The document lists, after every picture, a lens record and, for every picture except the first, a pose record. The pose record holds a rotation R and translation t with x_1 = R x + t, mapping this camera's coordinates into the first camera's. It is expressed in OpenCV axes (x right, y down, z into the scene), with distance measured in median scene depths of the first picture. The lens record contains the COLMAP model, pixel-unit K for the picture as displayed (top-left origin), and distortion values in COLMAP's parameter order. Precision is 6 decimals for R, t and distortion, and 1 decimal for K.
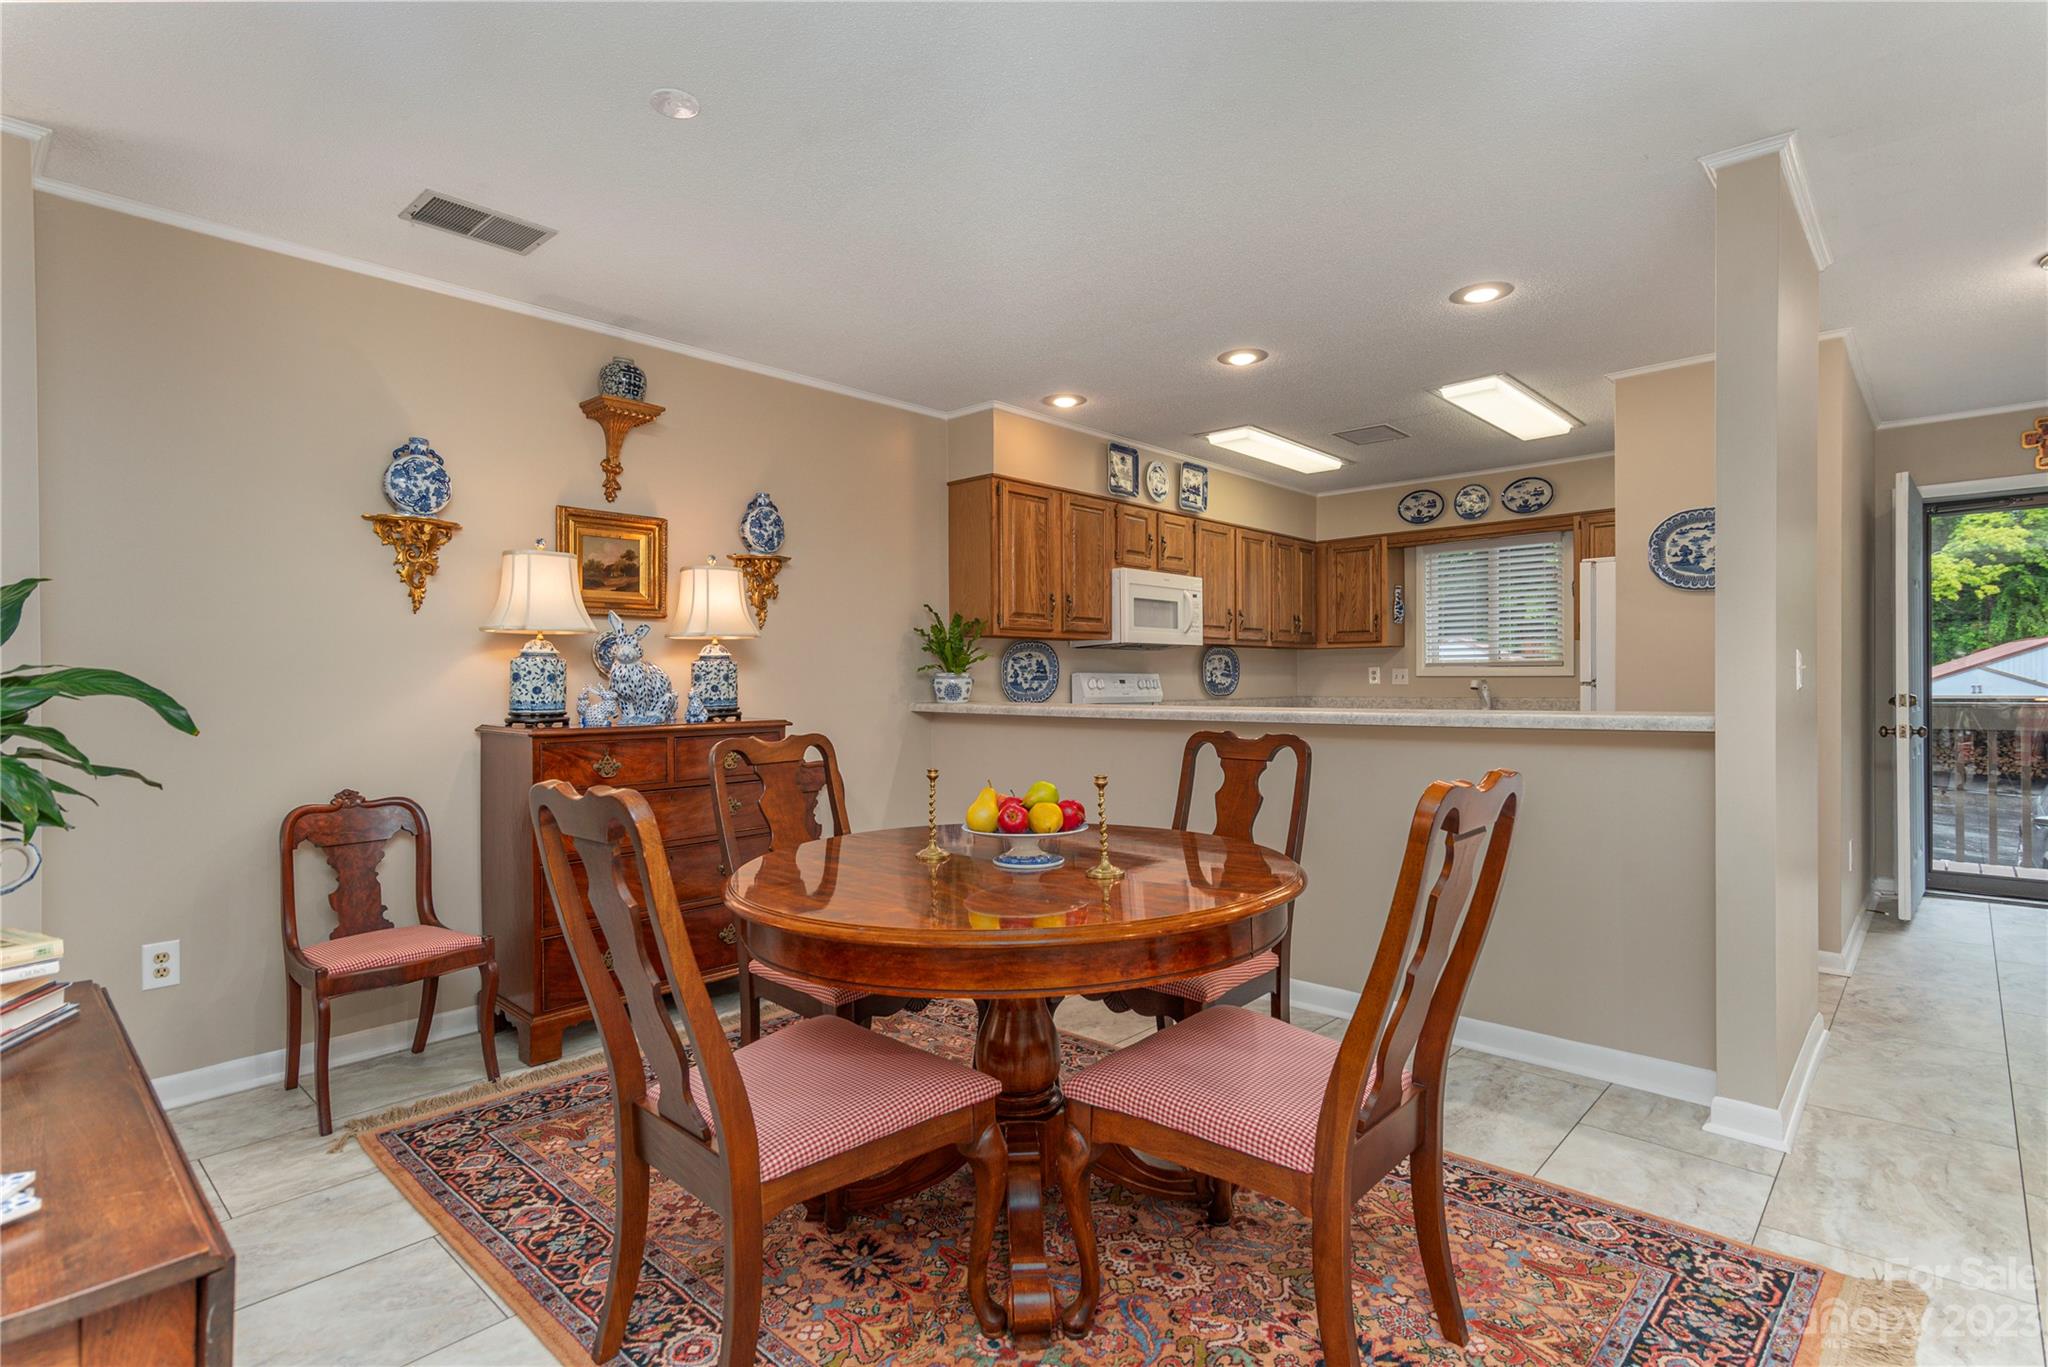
lens RADIAL K [[987.8, 0, 1024.0], [0, 987.8, 683.5], [0, 0, 1]] dist [0.025856, -0.012423]
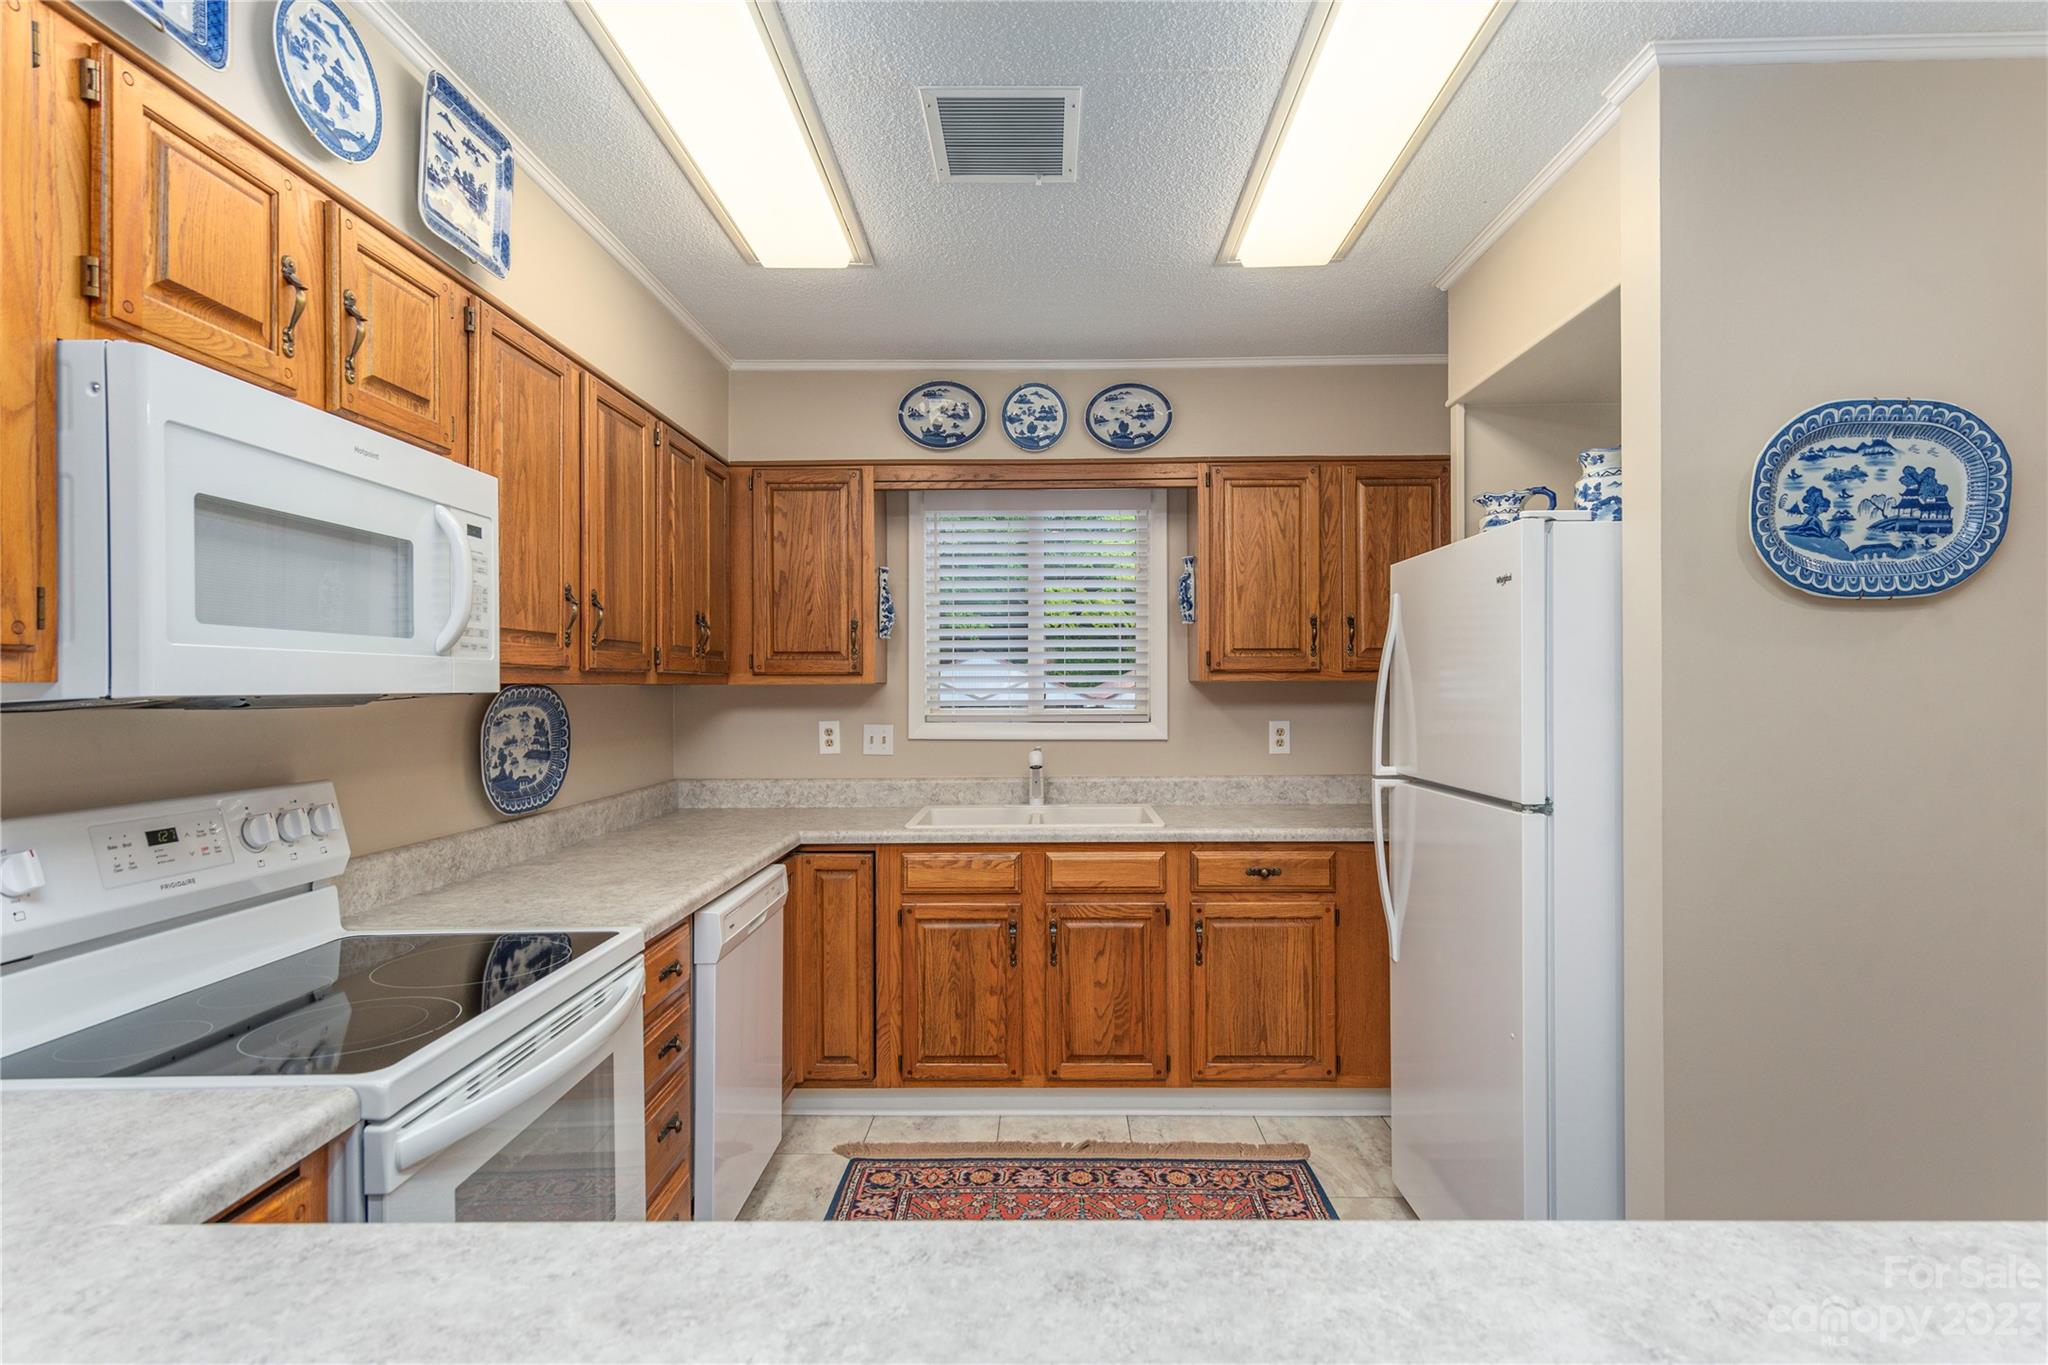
lens RADIAL K [[1011.2, 0, 1001.1], [0, 1011.2, 689.8], [0, 0, 1]] dist [0.001832, 0.000063]
pose [[0.758135, 0.000678, 0.652097, 0.089083], [0.000913, 0.999997, -0.002101, -0.037282], [-0.652097, 0.002188, 0.758132, 0.632116]]
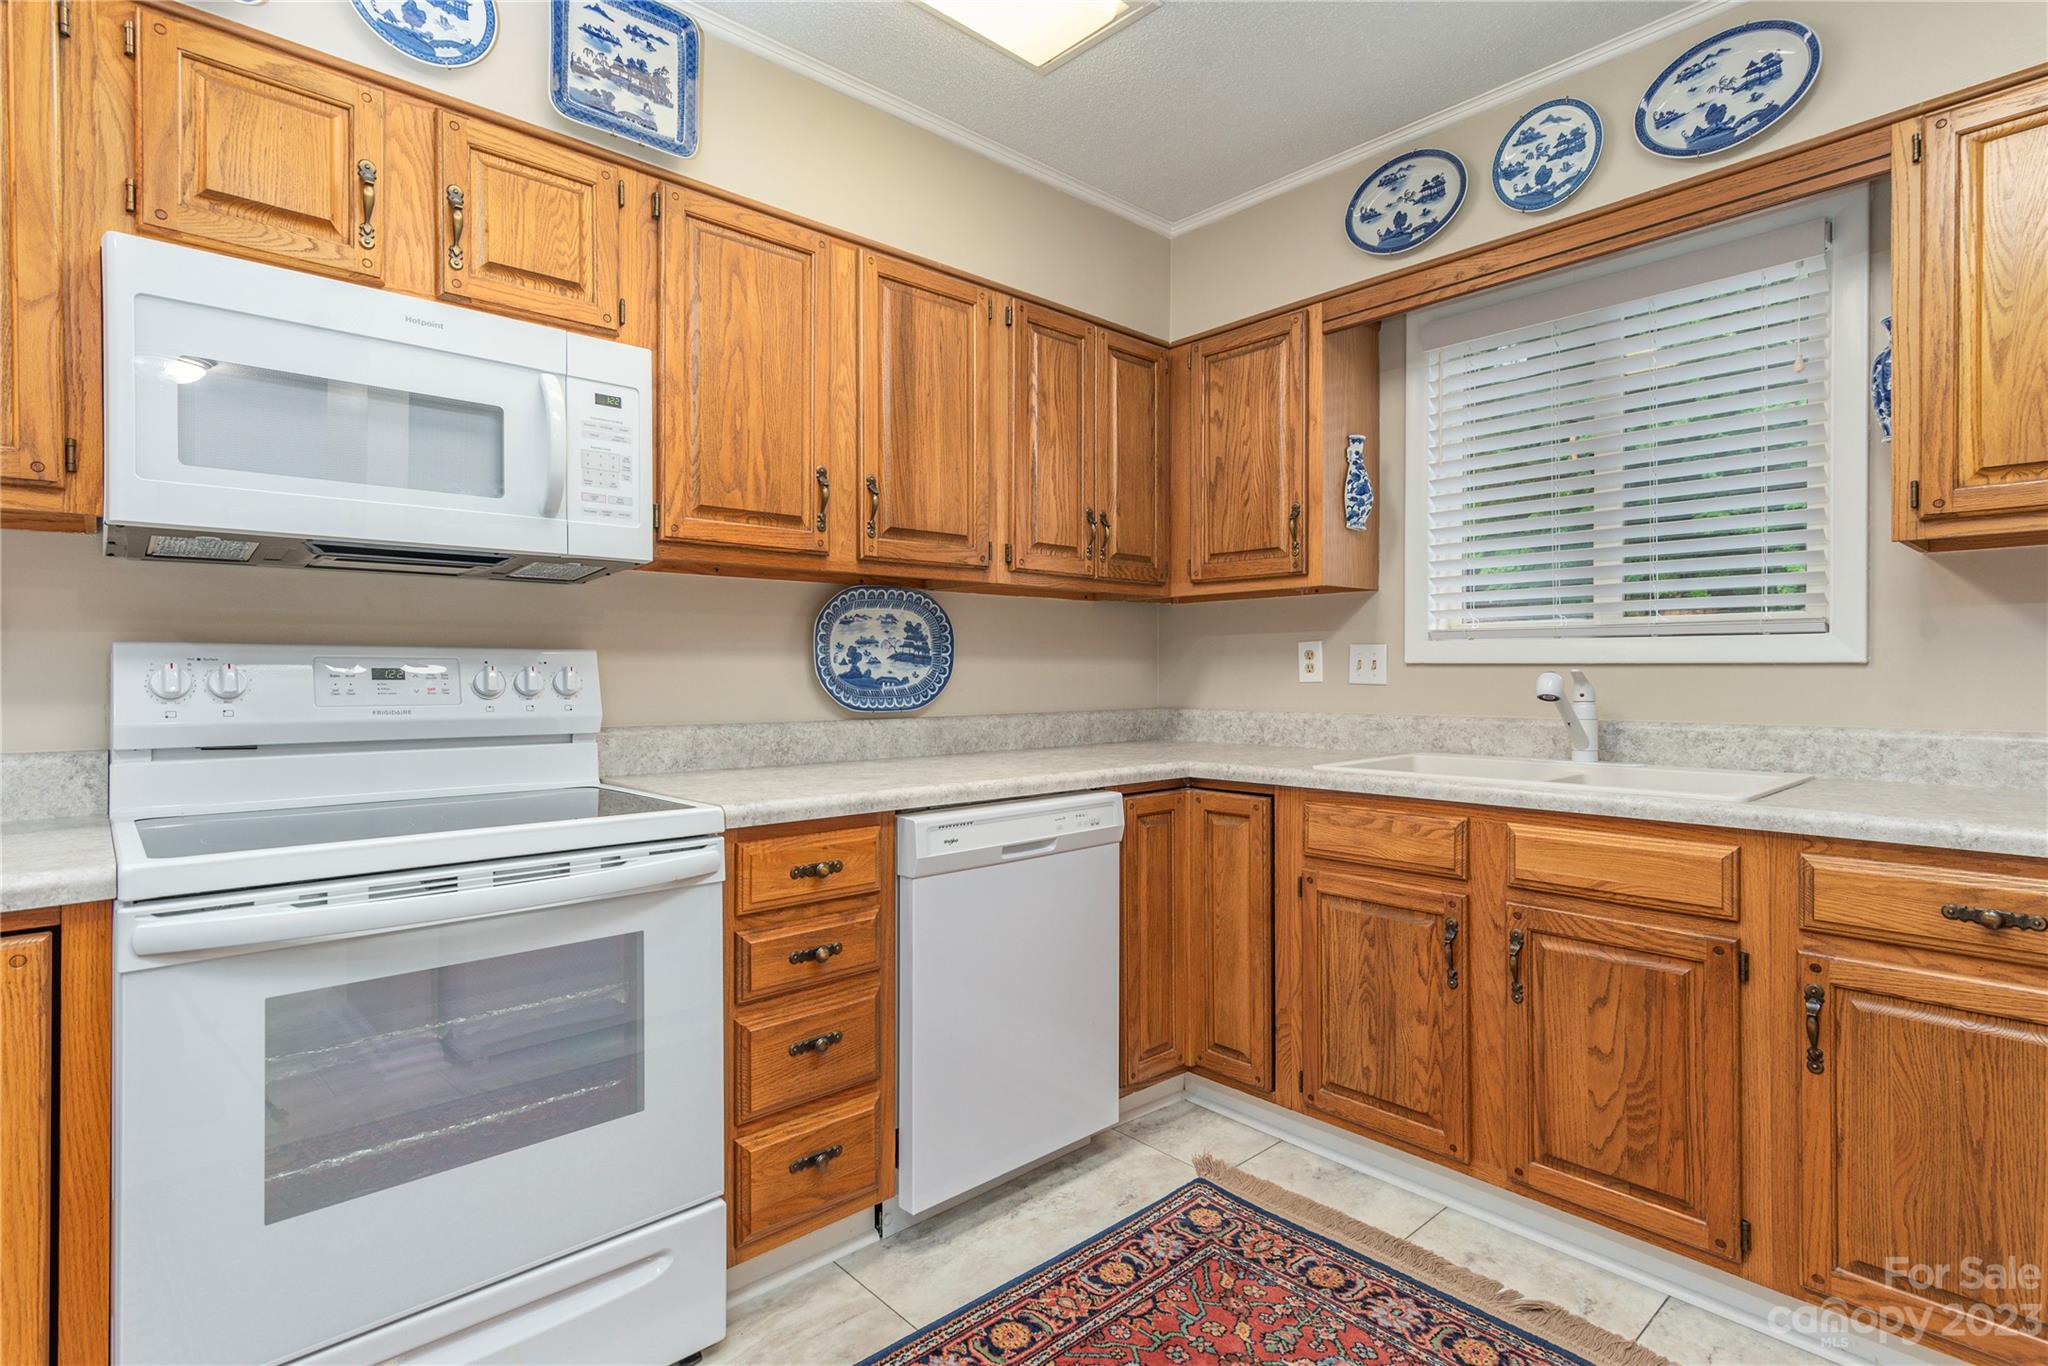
lens RADIAL K [[960.2, 0, 1026.9], [0, 960.2, 678.2], [0, 0, 1]] dist [0.003876, 0.000399]
pose [[0.994796, 0.004881, -0.101768, 0.322878], [-0.004614, 0.999985, 0.002860, -0.001933], [0.101780, -0.002375, 0.994804, 0.682427]]
